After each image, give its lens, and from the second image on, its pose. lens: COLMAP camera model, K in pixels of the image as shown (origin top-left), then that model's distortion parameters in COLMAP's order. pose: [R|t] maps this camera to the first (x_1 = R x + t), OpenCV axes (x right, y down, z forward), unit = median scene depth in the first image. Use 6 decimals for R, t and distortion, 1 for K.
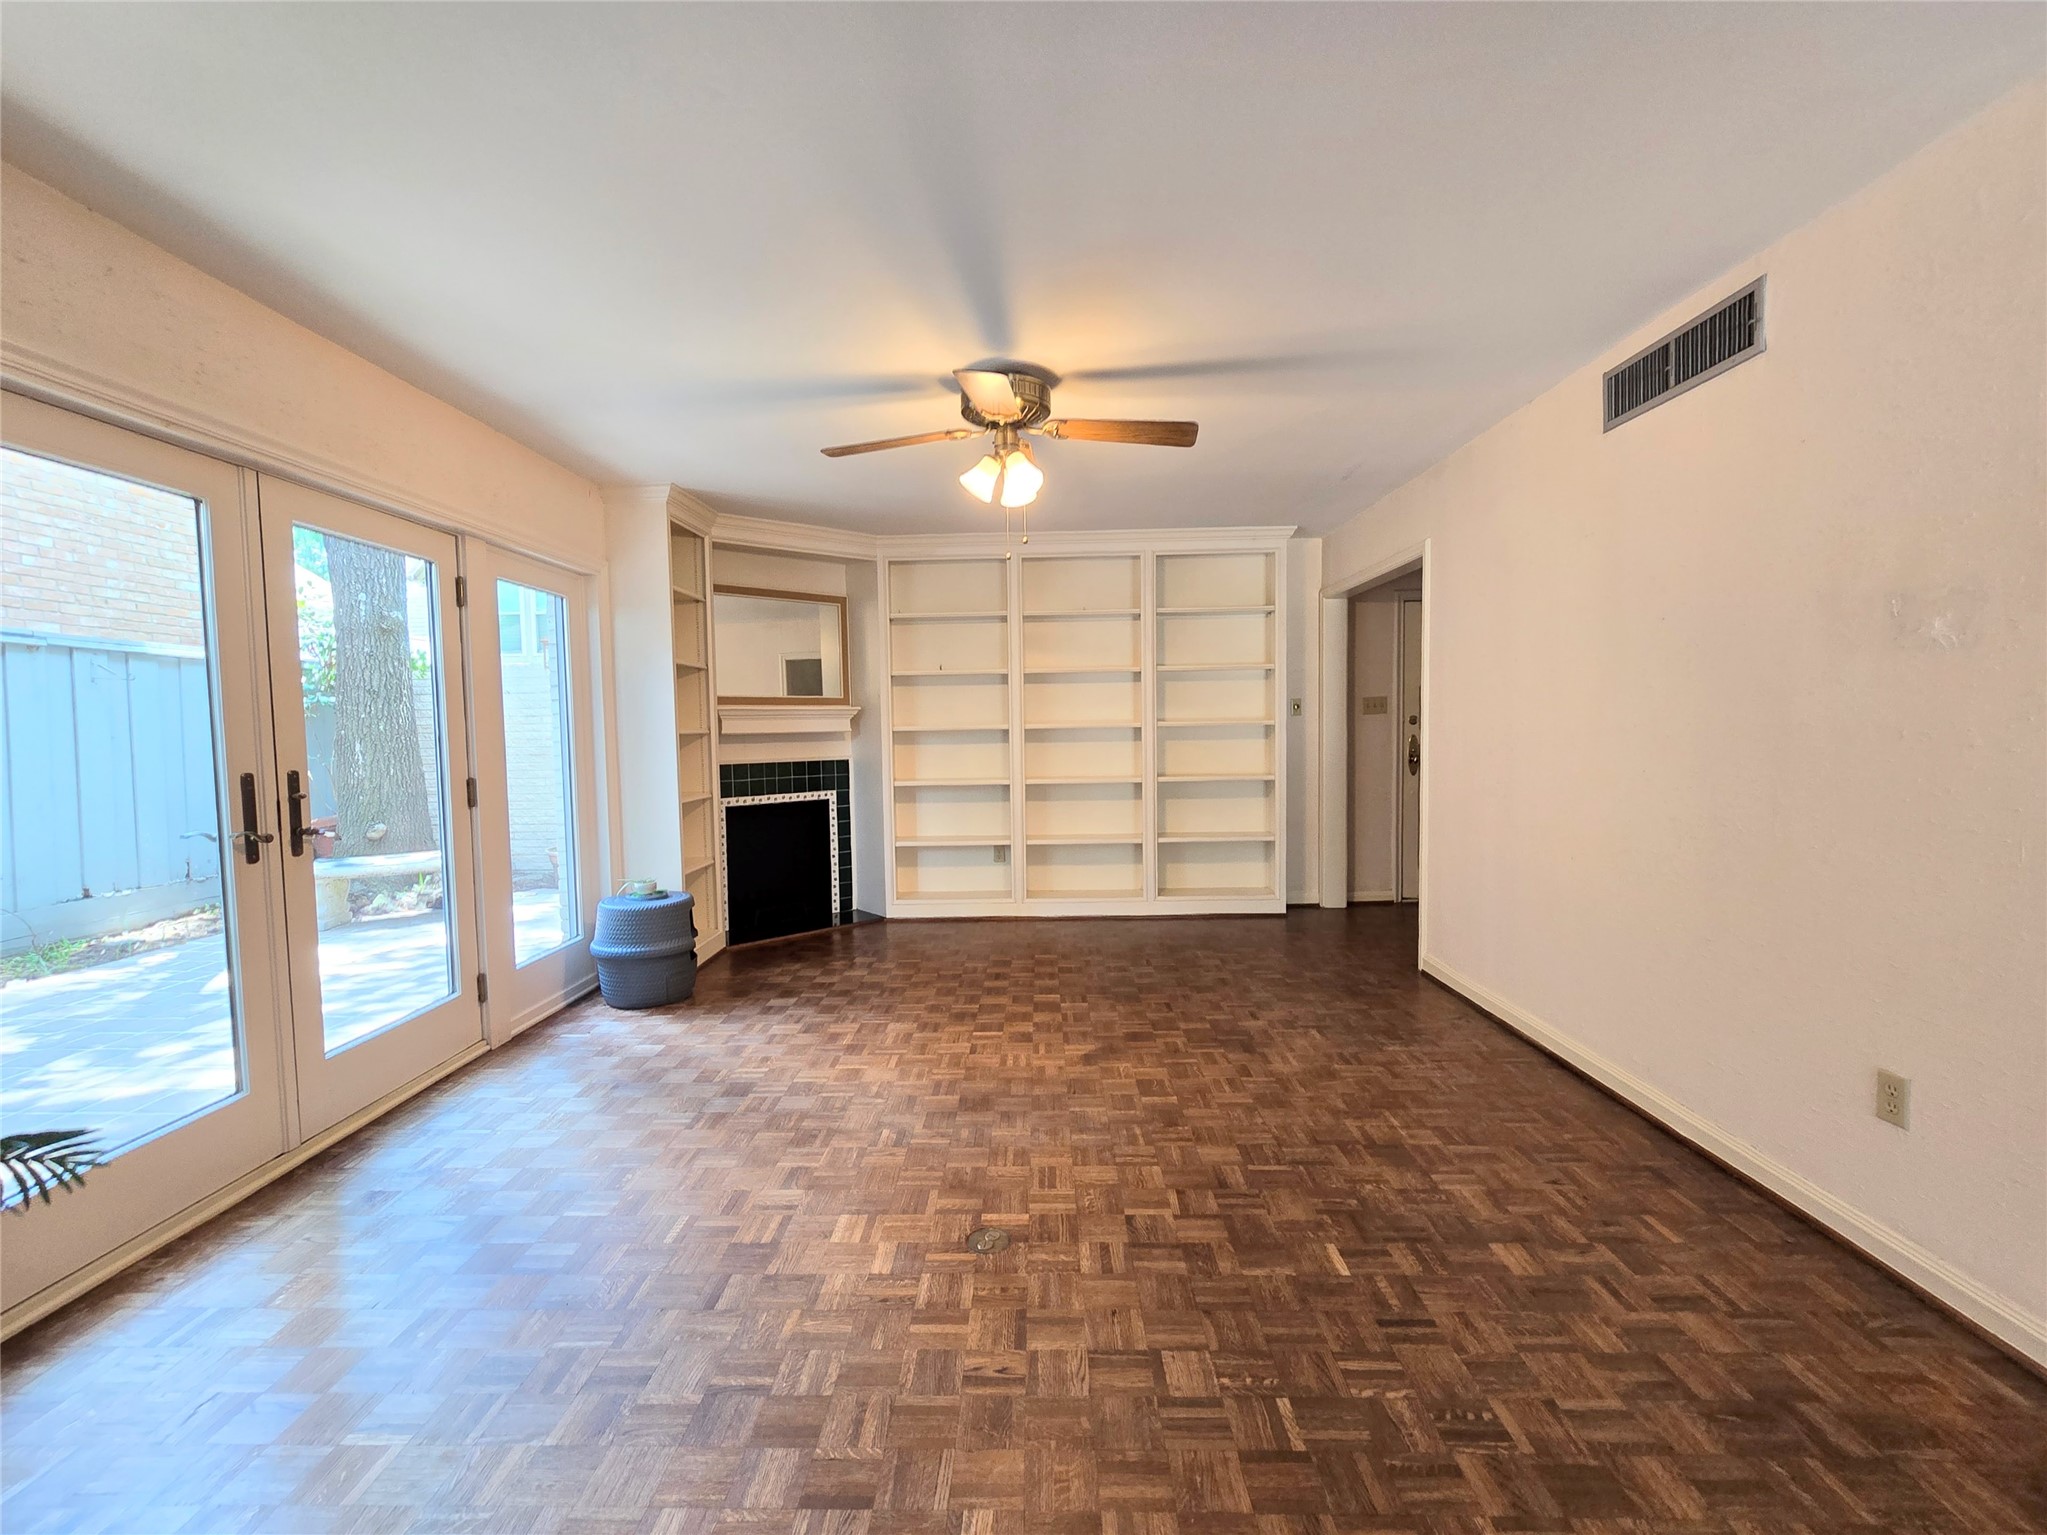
lens RADIAL K [[874.5, 0, 1017.3], [0, 874.5, 771.8], [0, 0, 1]] dist [-0.003205, -0.000373]
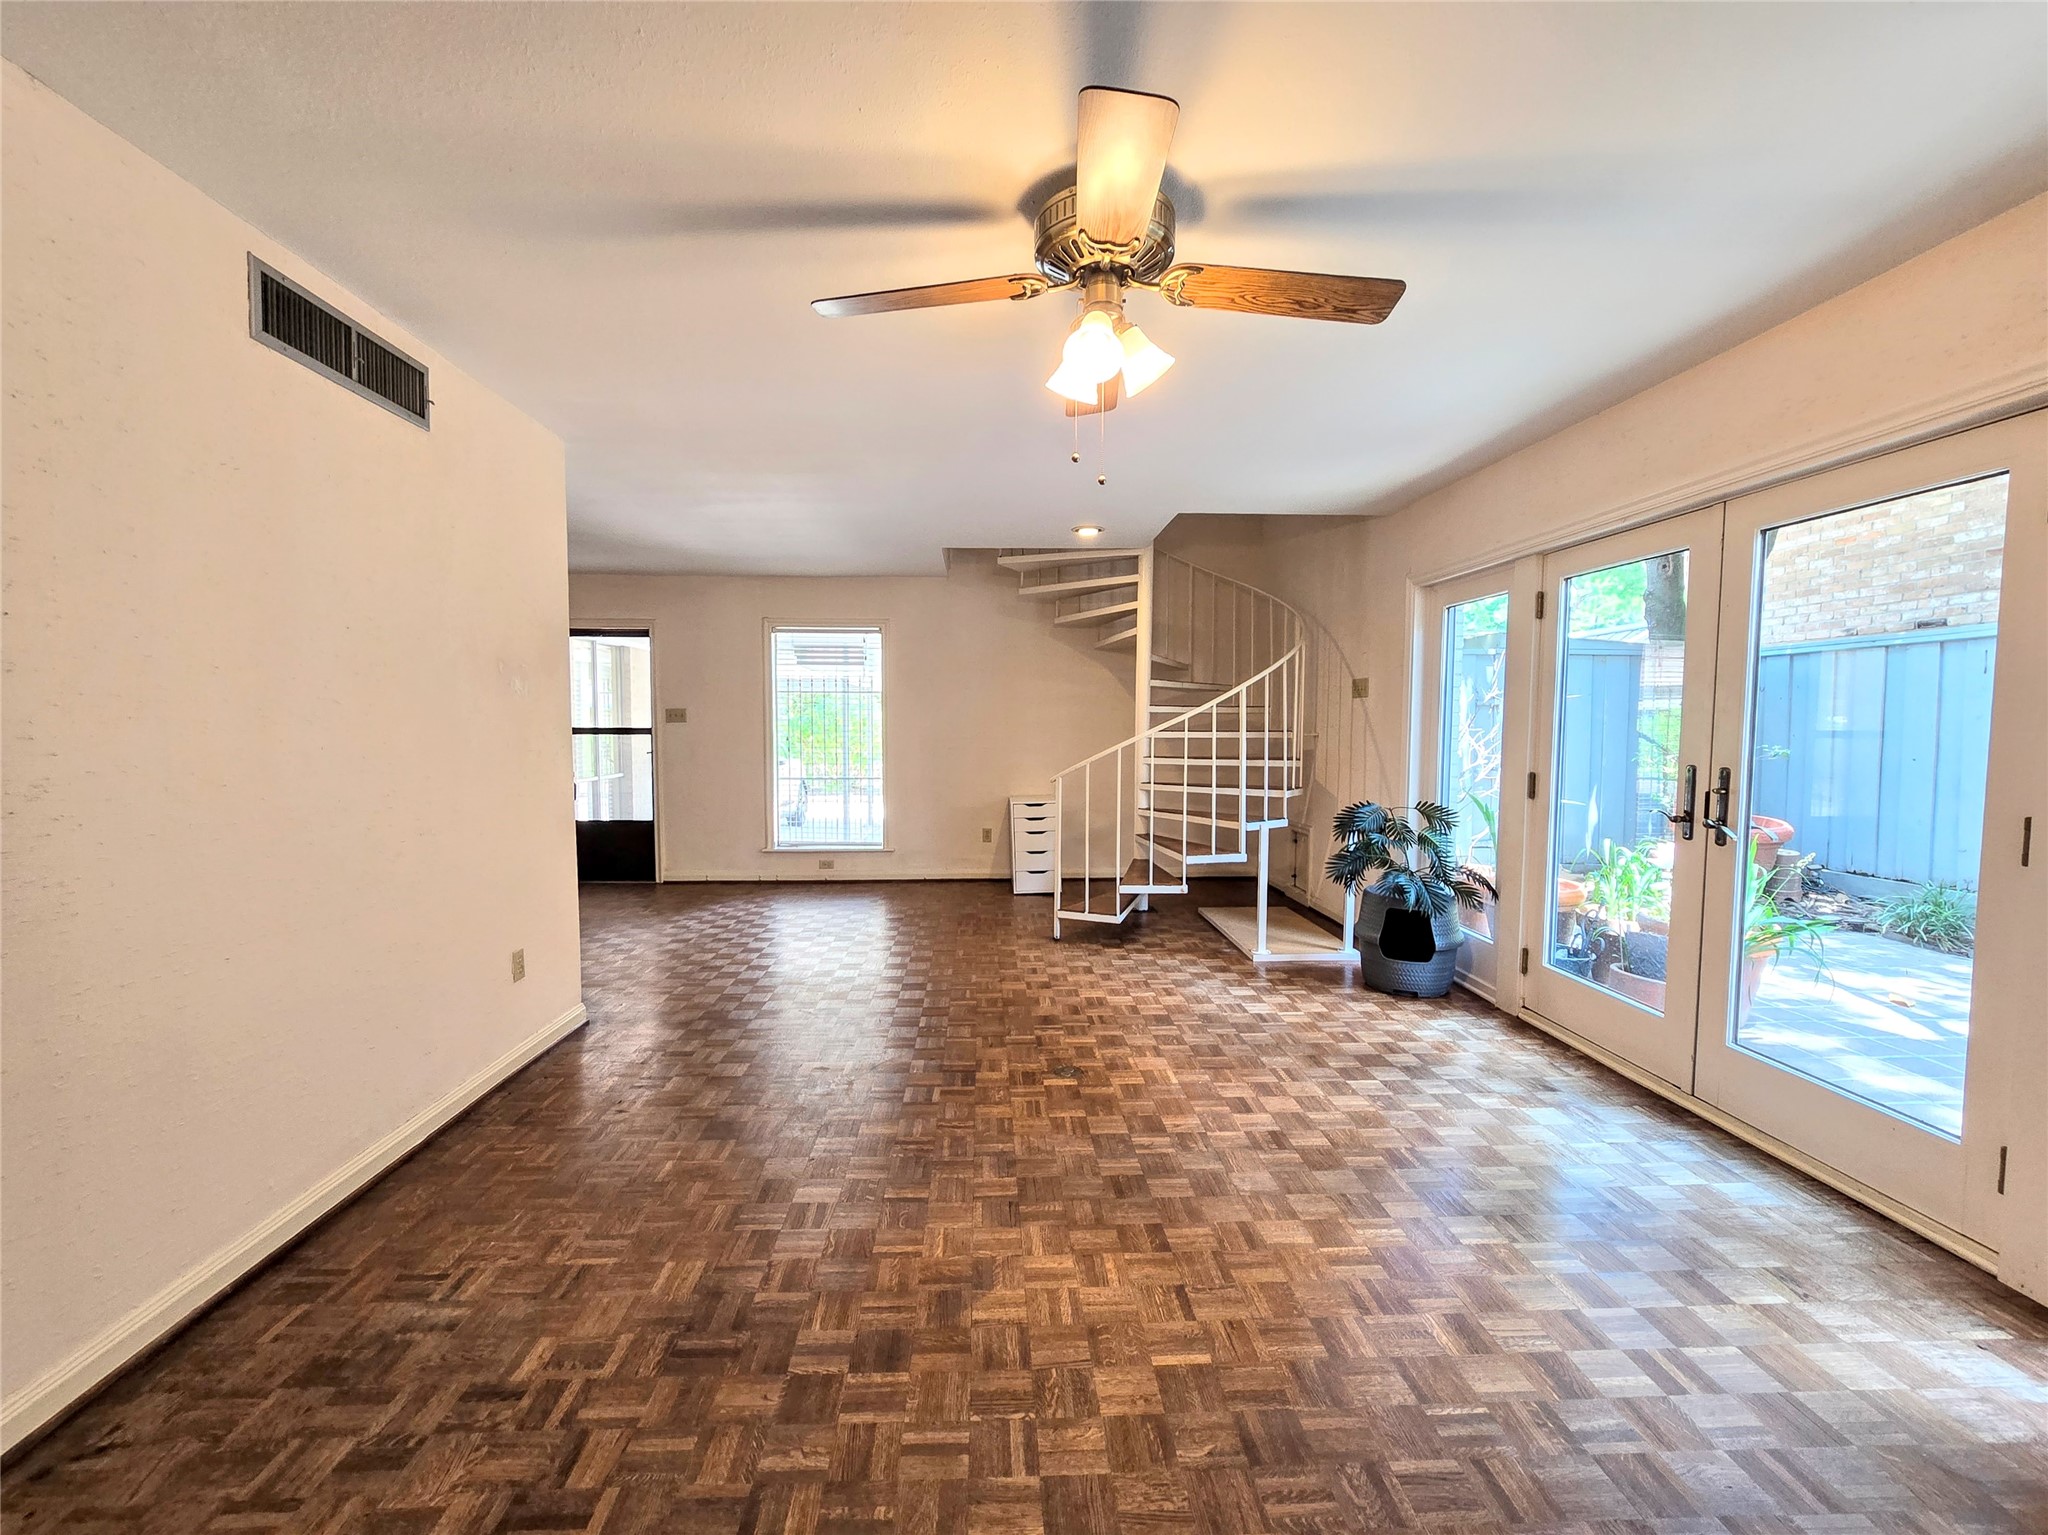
lens RADIAL K [[860.8, 0, 1019.3], [0, 860.8, 772.6], [0, 0, 1]] dist [-0.001503, -0.000001]
pose [[-0.997471, 0.017212, -0.068961, 0.083834], [0.009469, 0.993768, 0.111062, -0.085659], [0.070443, 0.110128, -0.991418, 1.395073]]
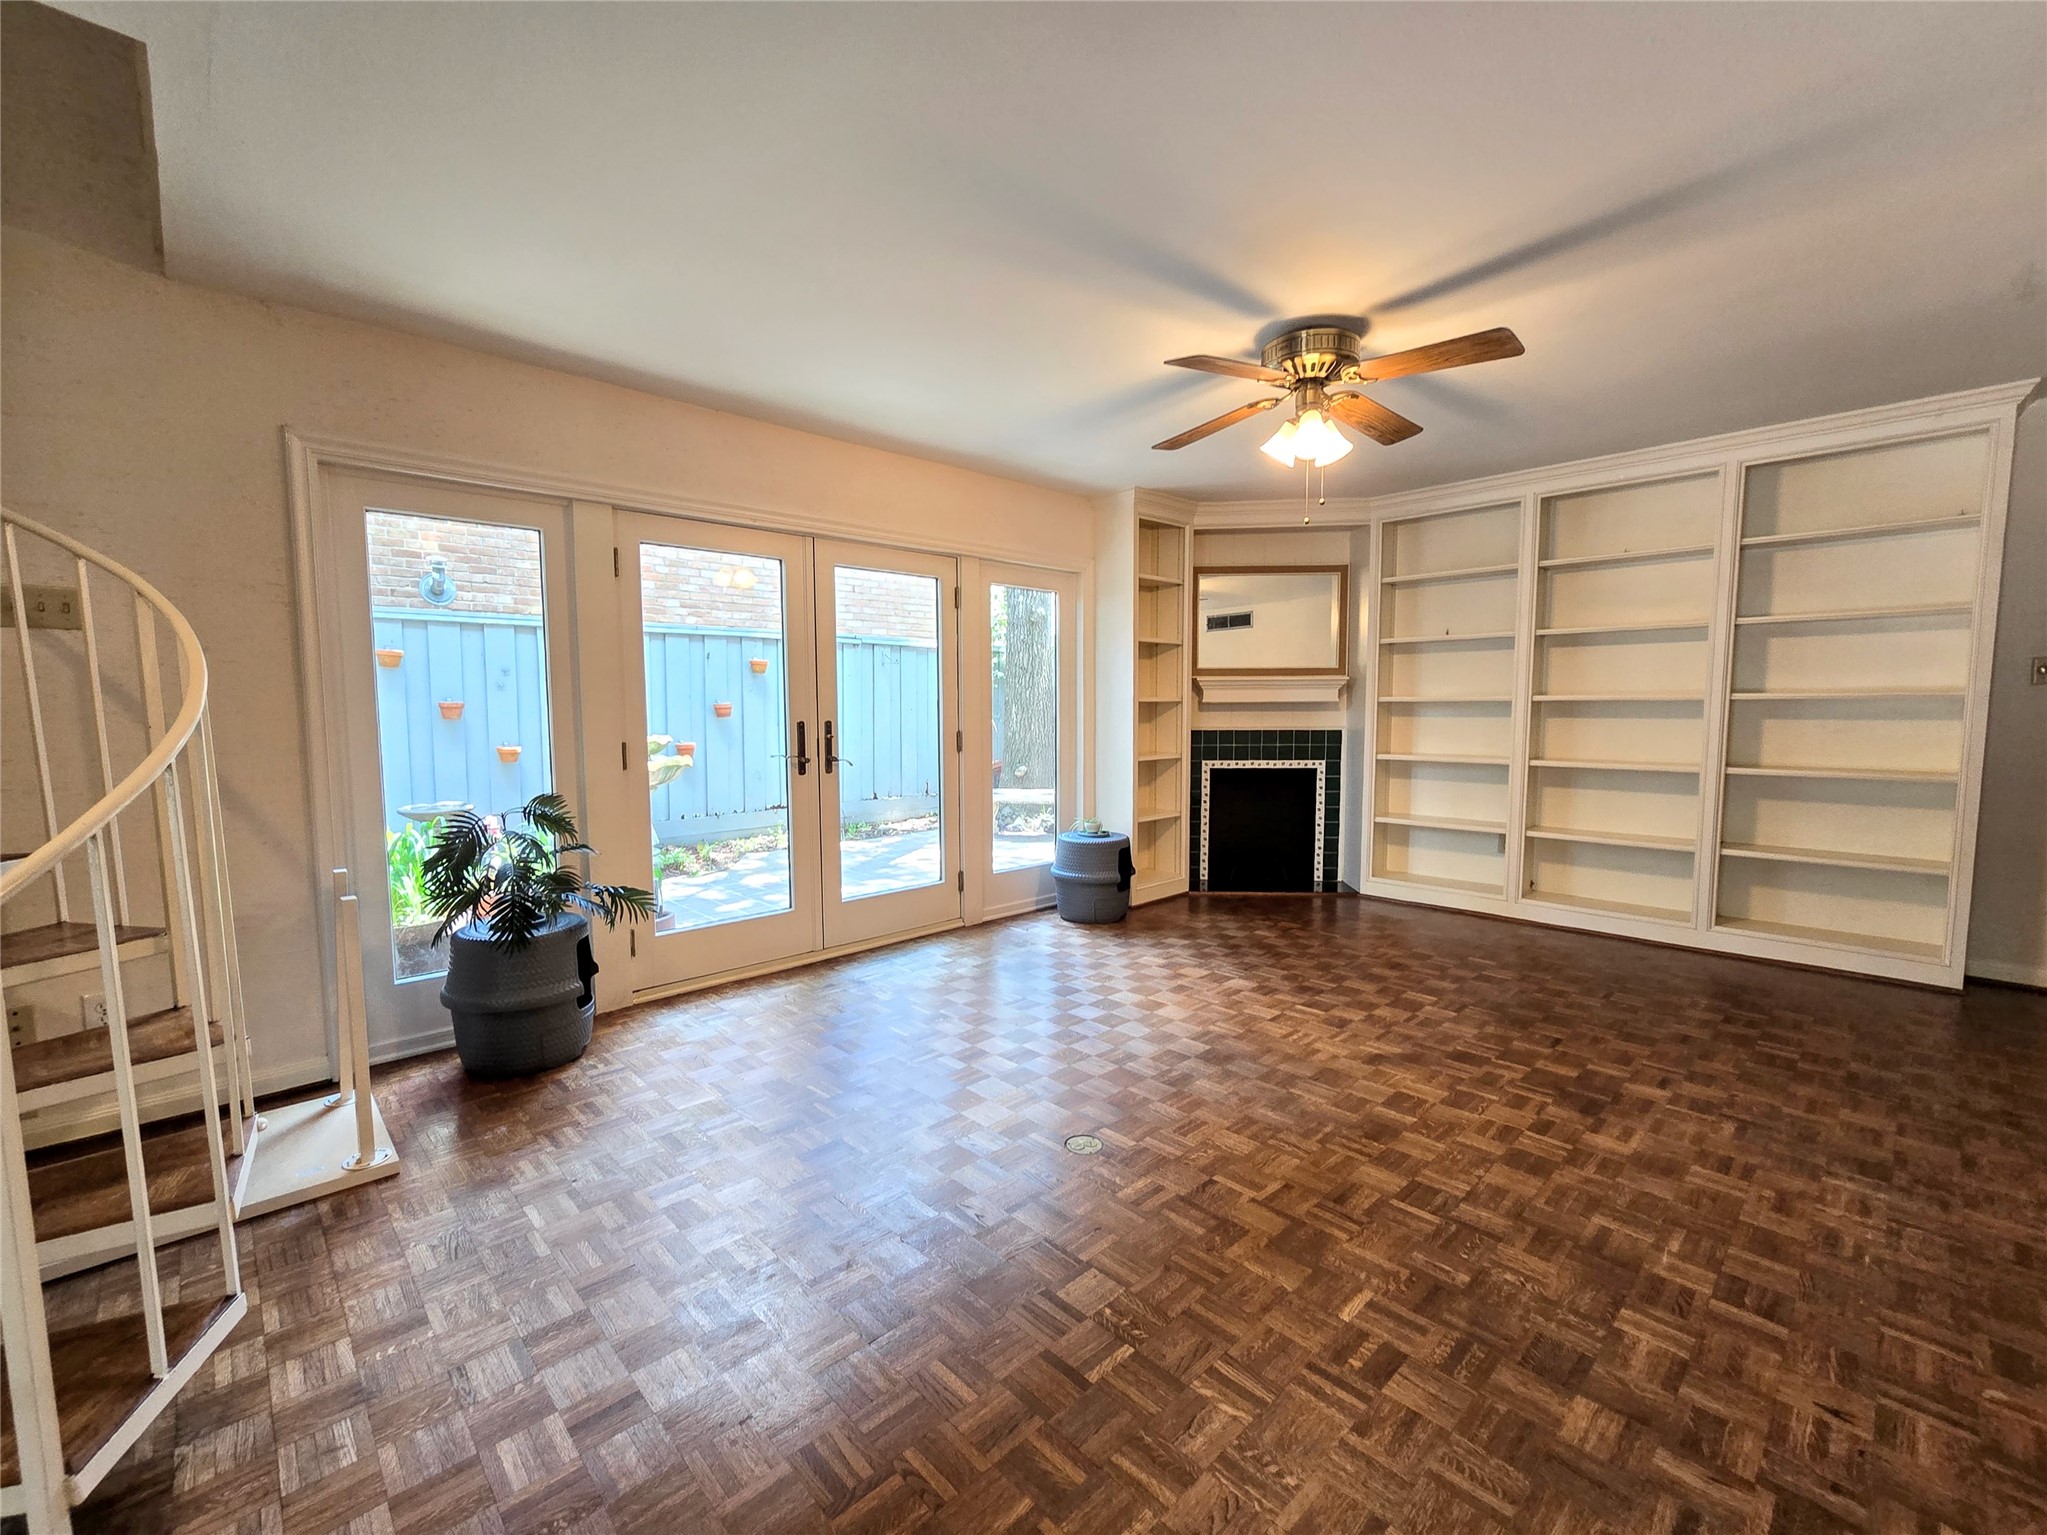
lens RADIAL K [[860.4, 0, 1018.8], [0, 860.4, 772.6], [0, 0, 1]] dist [-0.001503, -0.000001]
pose [[0.705976, 0.069220, -0.704845, 0.385422], [-0.043234, 0.997568, 0.054664, -0.005493], [0.706915, -0.008118, 0.707252, 0.083078]]
